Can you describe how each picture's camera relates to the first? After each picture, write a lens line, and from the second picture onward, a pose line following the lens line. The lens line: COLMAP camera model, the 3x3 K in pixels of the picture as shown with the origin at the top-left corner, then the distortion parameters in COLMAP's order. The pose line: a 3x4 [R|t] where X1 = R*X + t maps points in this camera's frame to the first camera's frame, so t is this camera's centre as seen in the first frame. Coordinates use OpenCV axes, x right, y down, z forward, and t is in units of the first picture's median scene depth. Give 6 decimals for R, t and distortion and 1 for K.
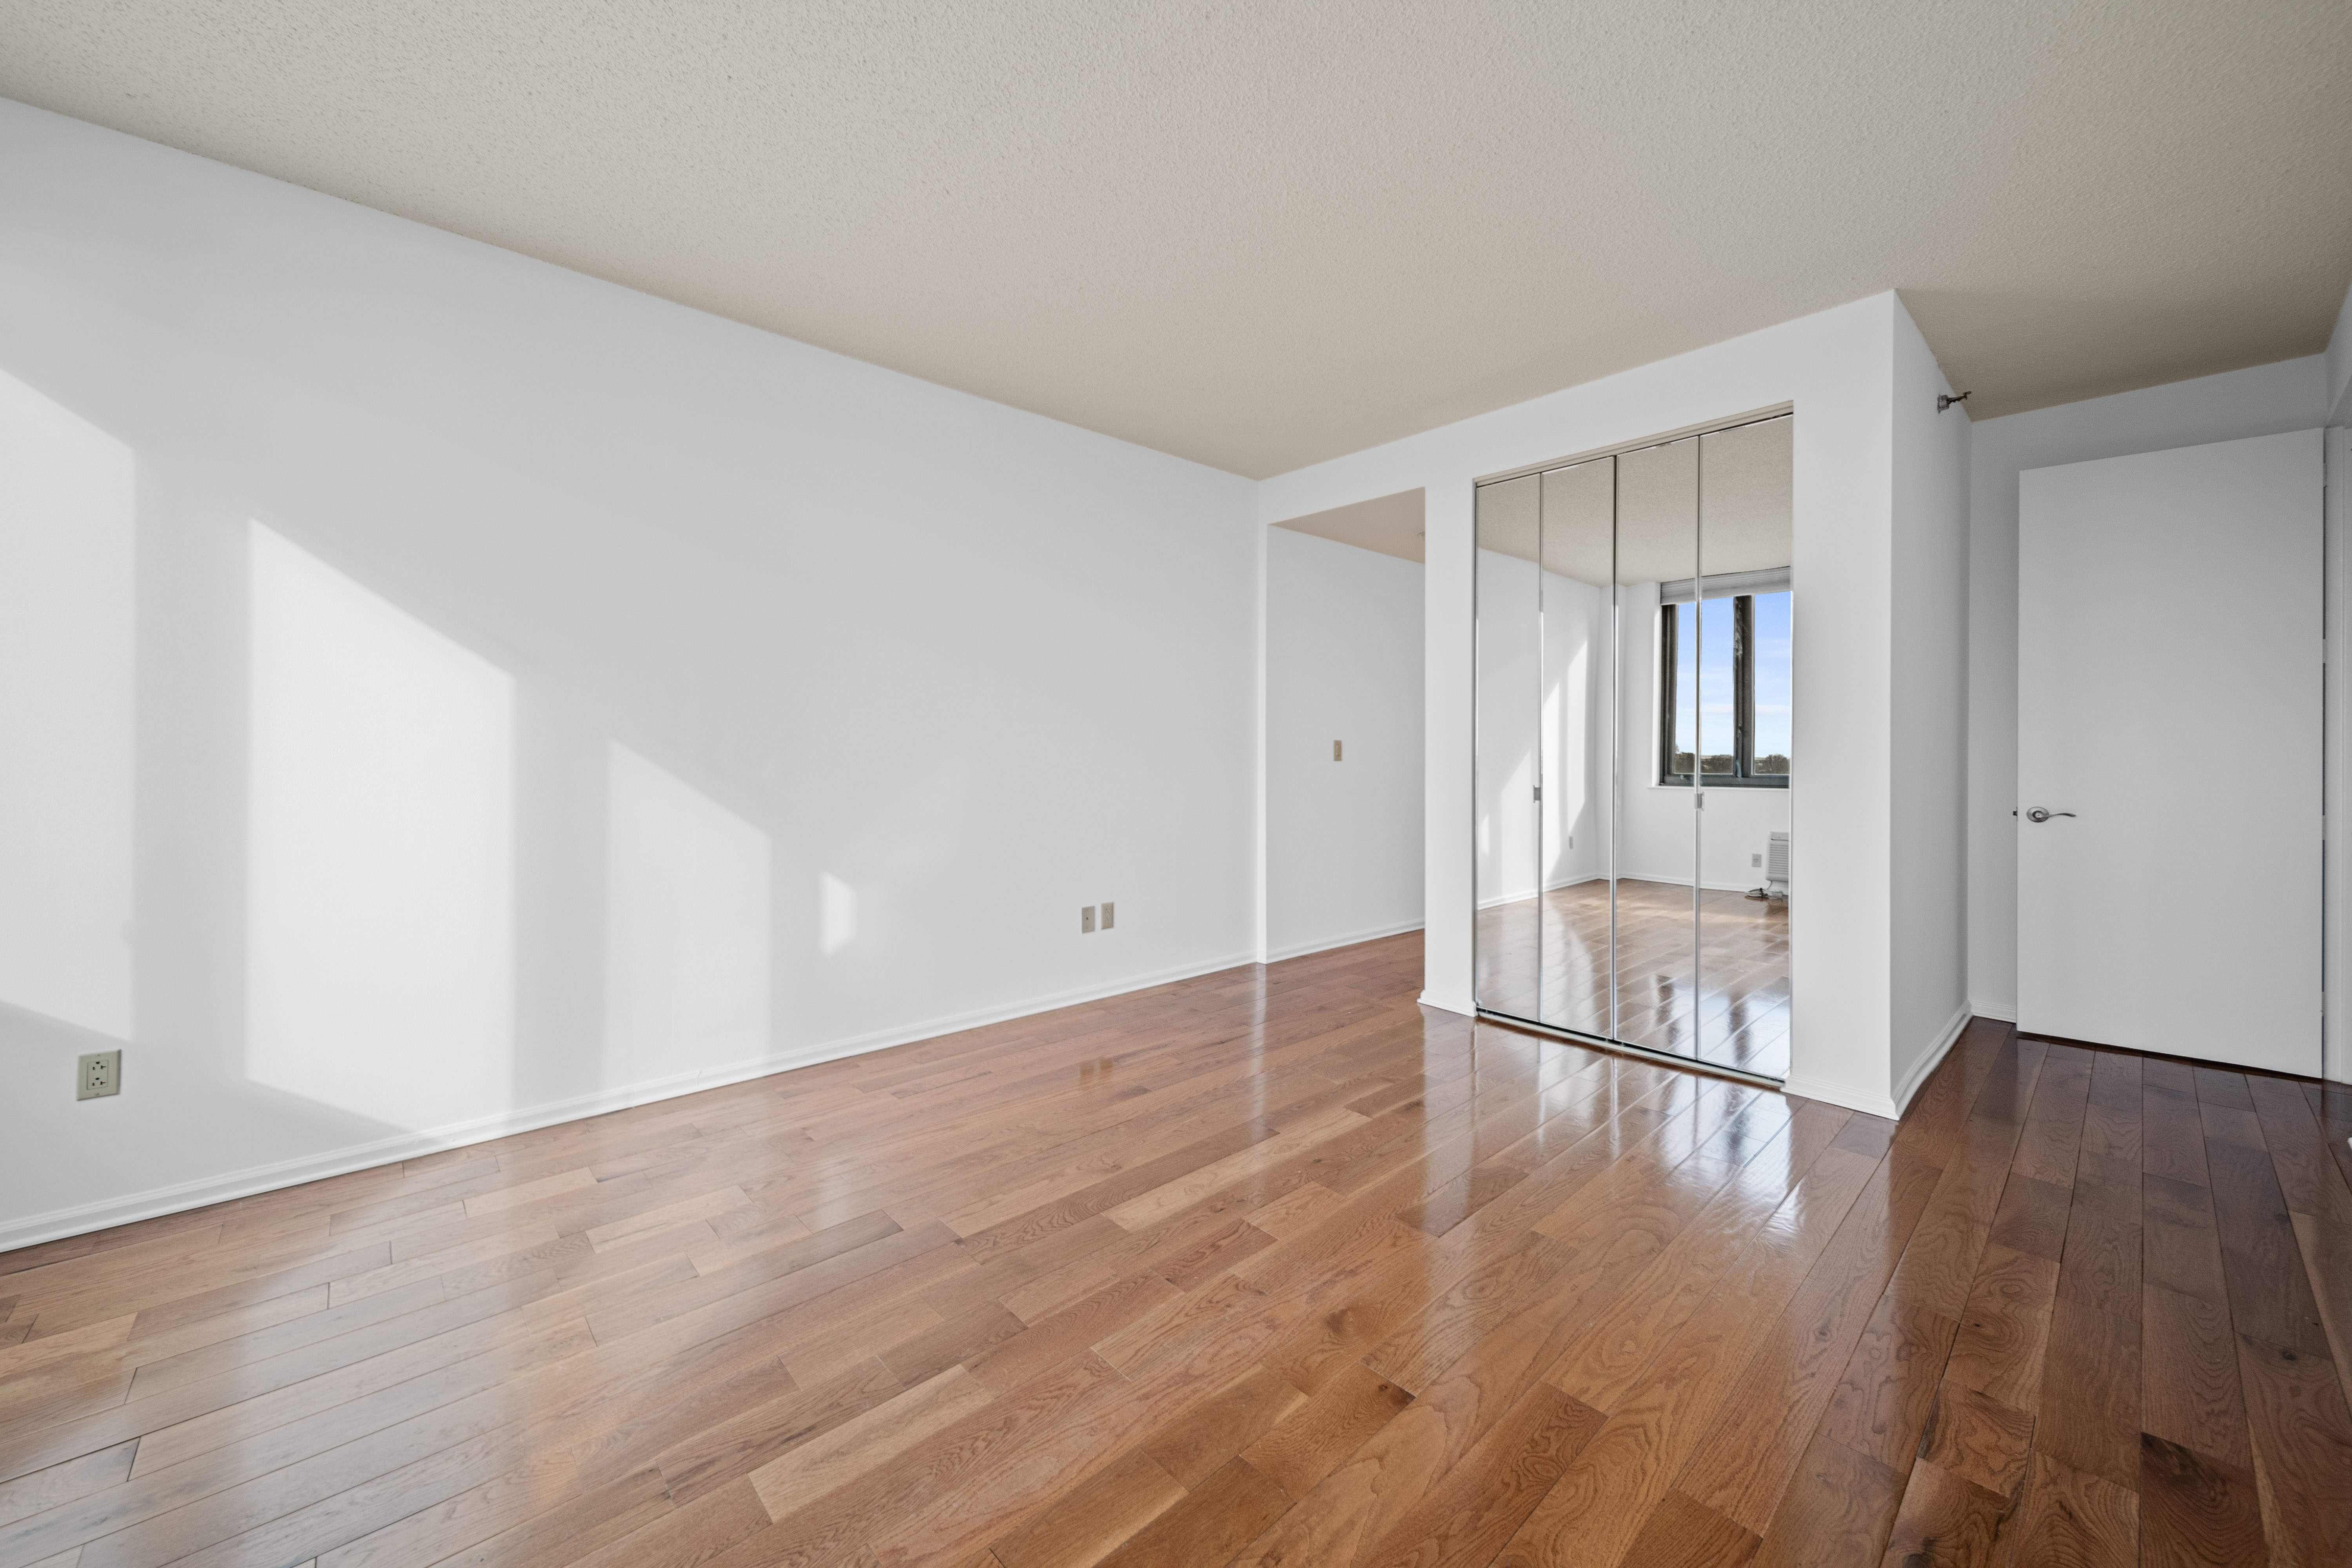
lens RADIAL K [[877.1, 0, 1149.1], [0, 877.1, 751.5], [0, 0, 1]] dist [-0.002358, -0.000303]
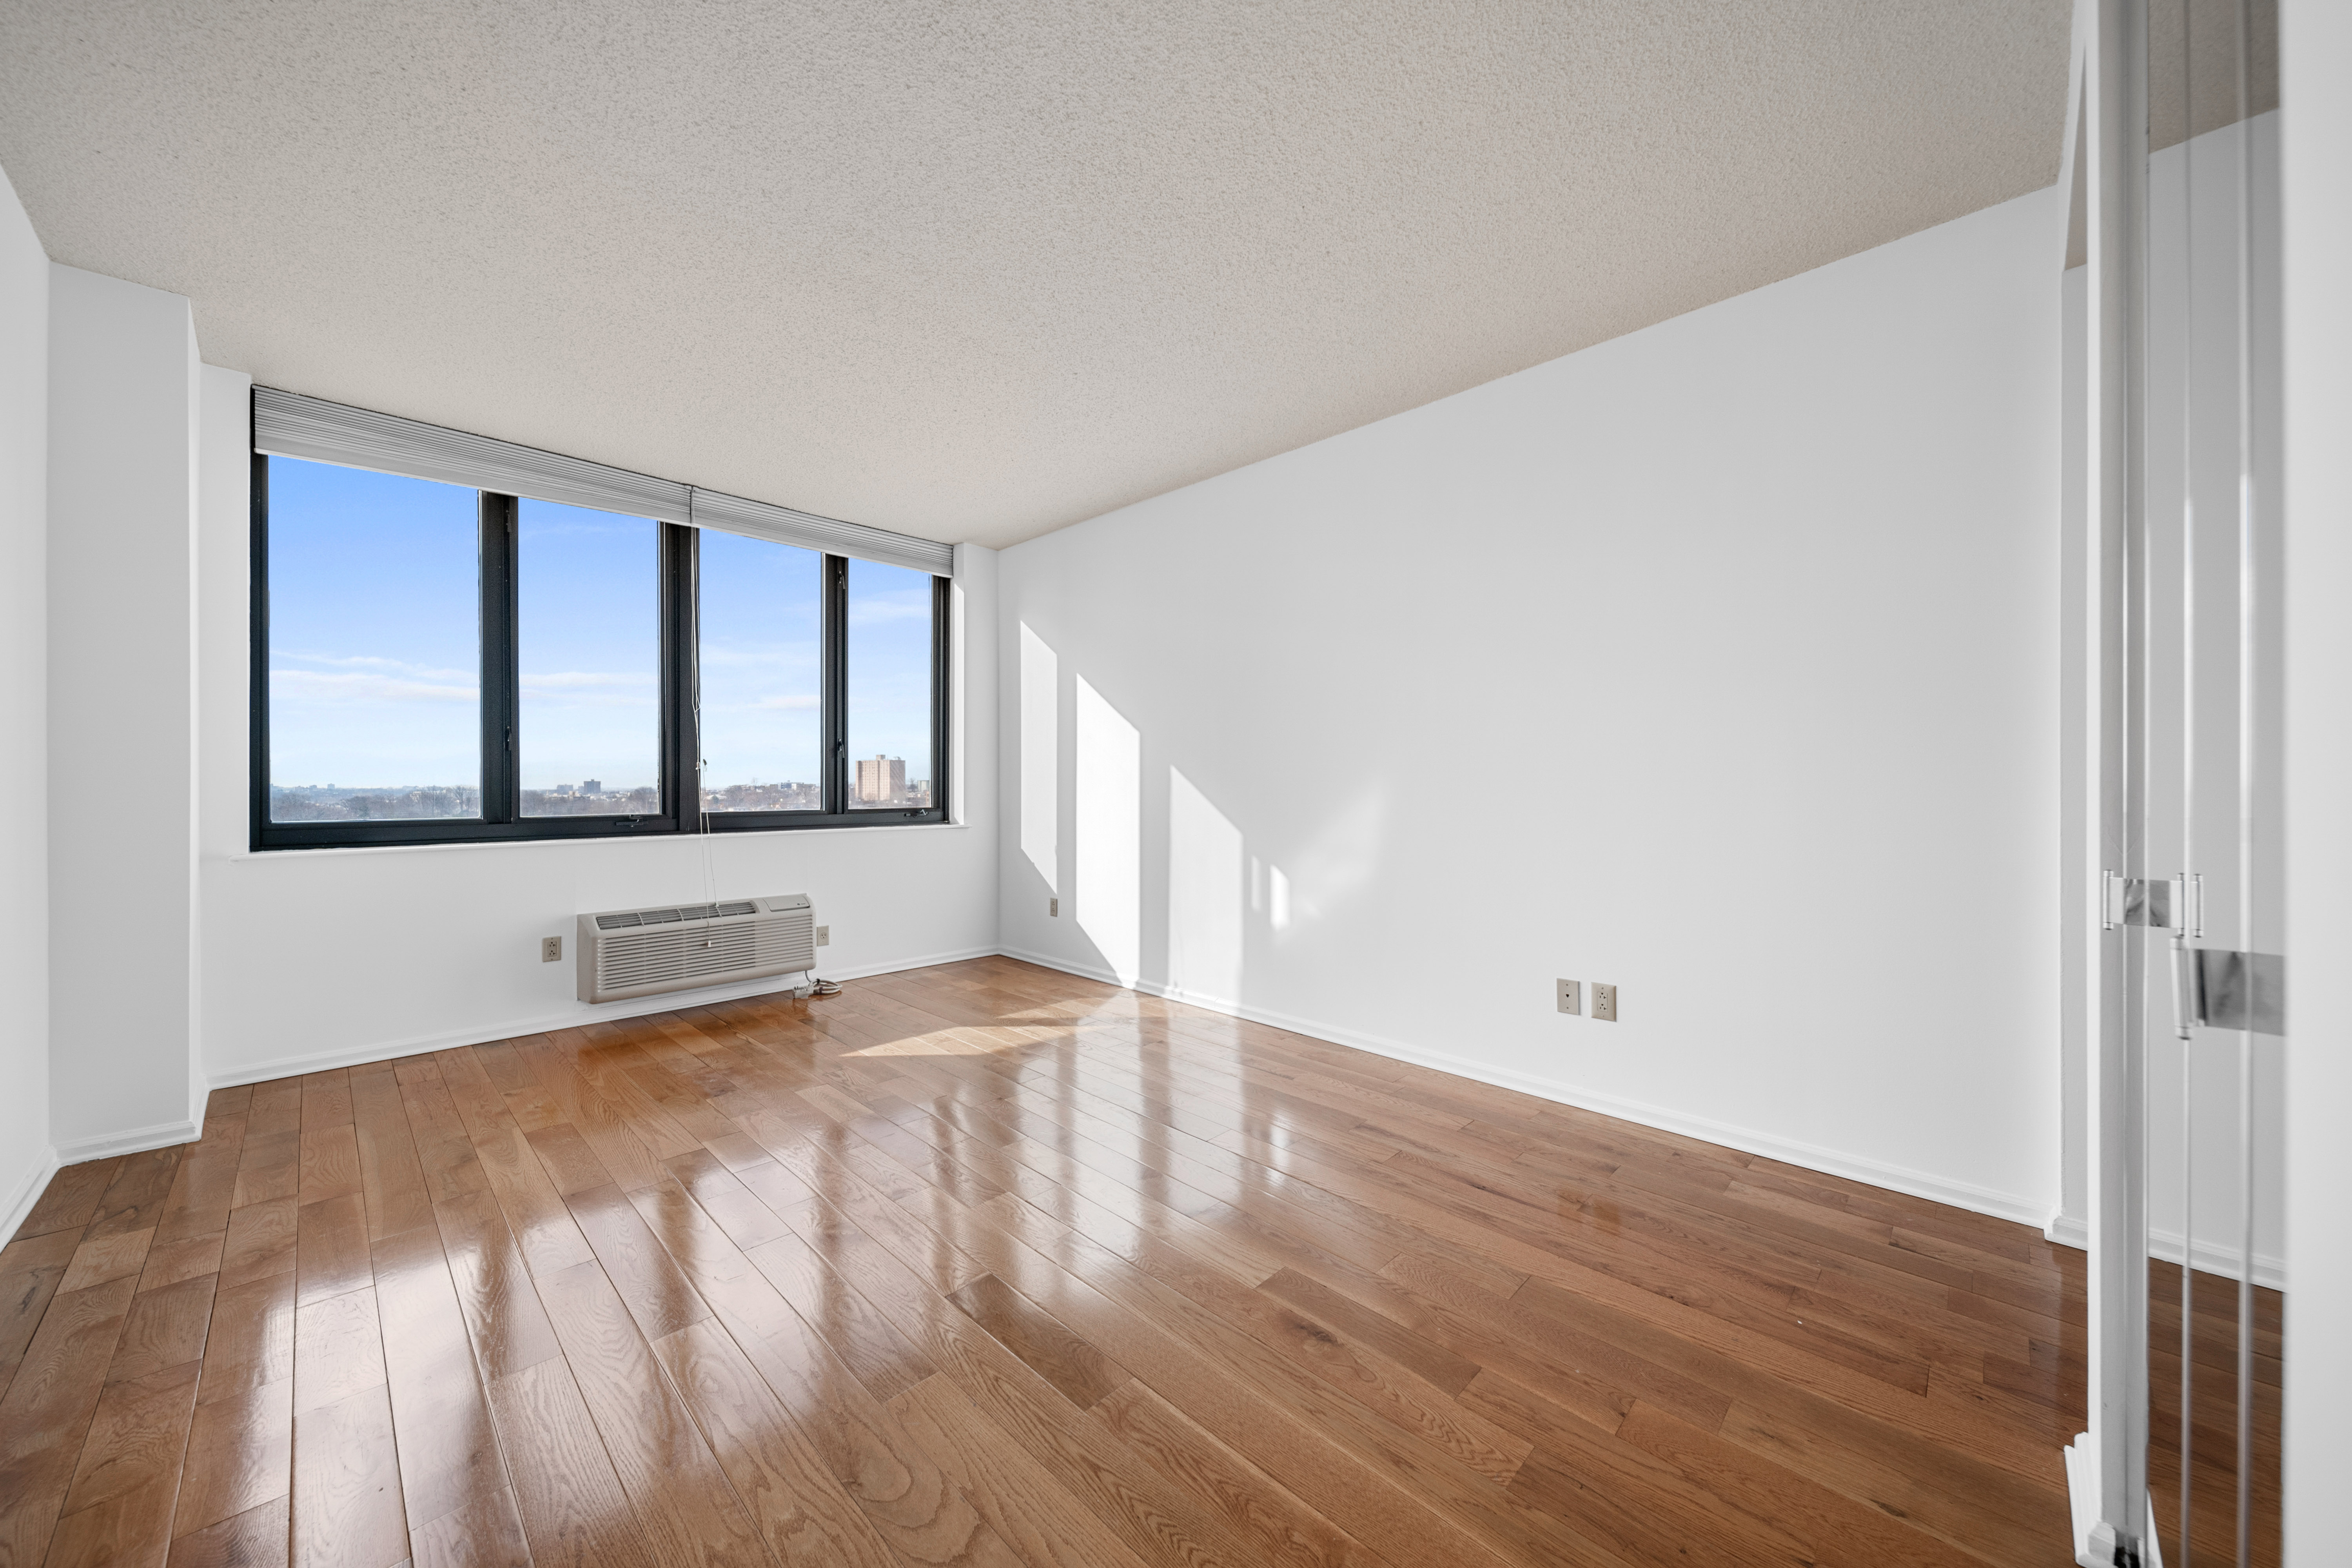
lens RADIAL K [[832.9, 0, 1175.1], [0, 832.9, 783.5], [0, 0, 1]] dist [-0.005710, -0.000283]
pose [[0.078453, -0.001703, -0.996916, 1.120233], [-0.006289, 0.999978, -0.002203, 0.017425], [0.996898, 0.006442, 0.078441, 1.077374]]
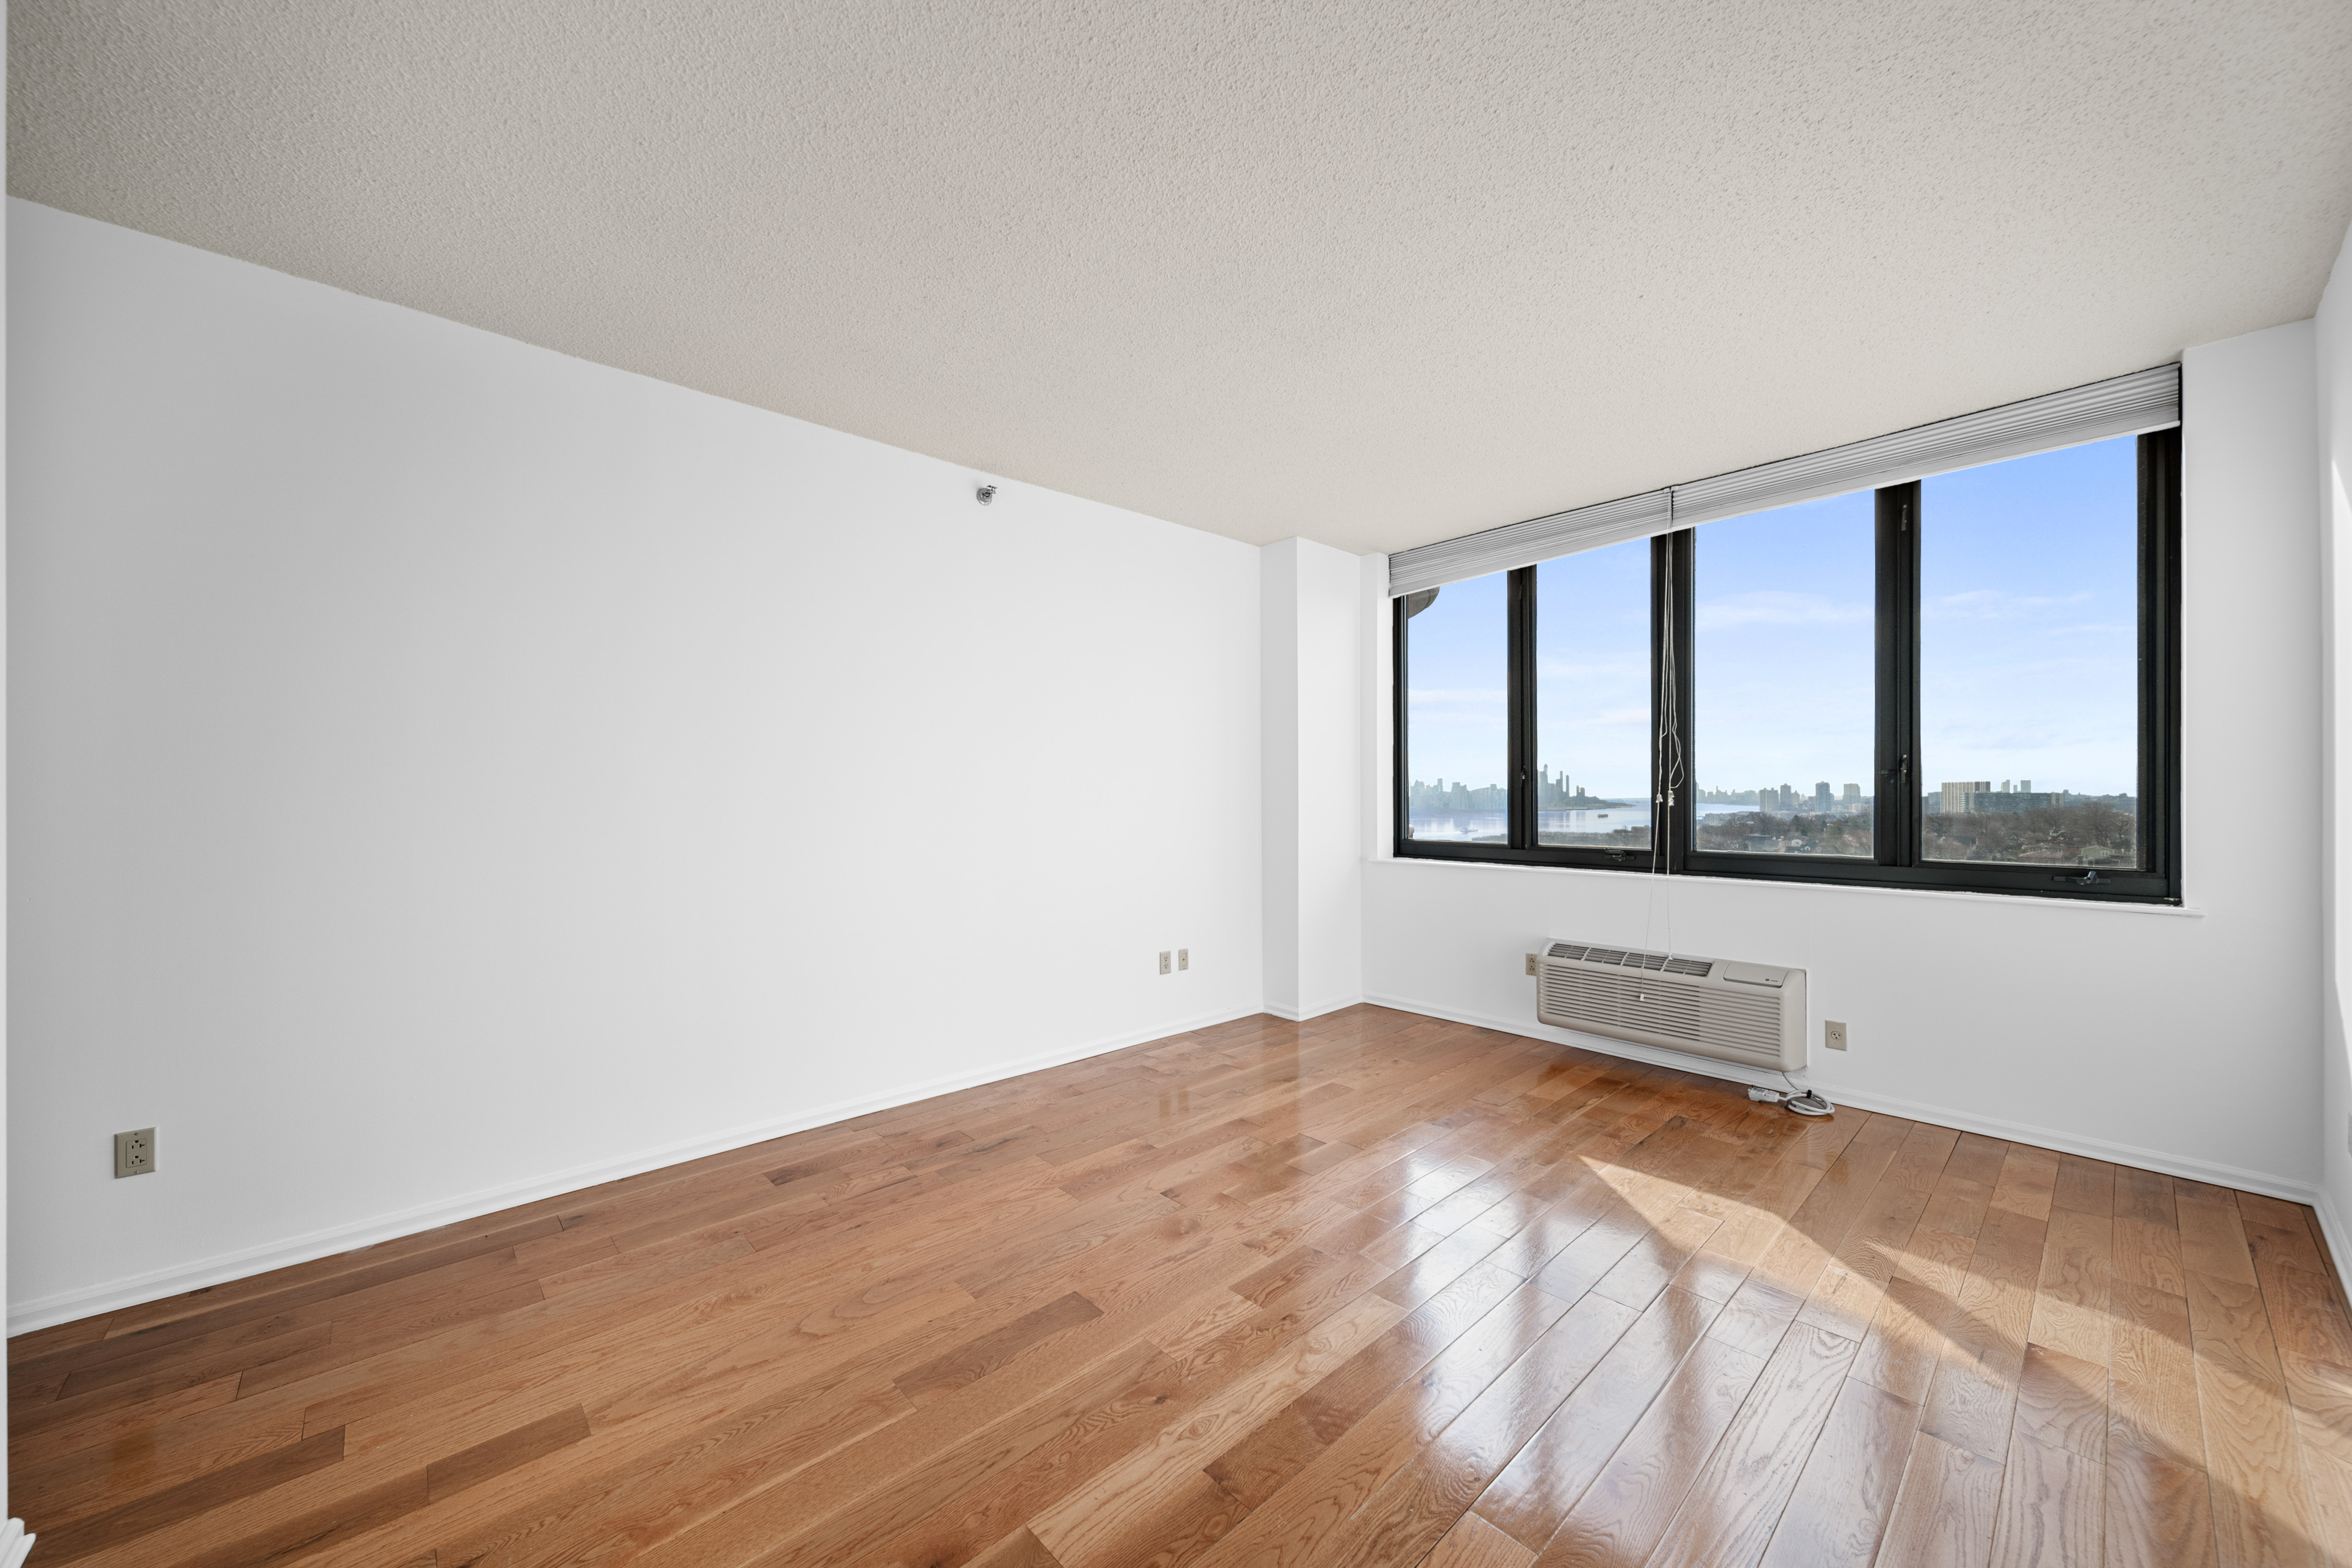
lens RADIAL K [[861.7, 0, 1171.9], [0, 861.7, 795.6], [0, 0, 1]] dist [0.002412, 0.000073]
pose [[-0.999890, 0.001011, -0.014830, 0.211070], [0.000860, 0.999948, 0.010200, -0.044099], [0.014839, 0.010186, -0.999838, 1.867297]]
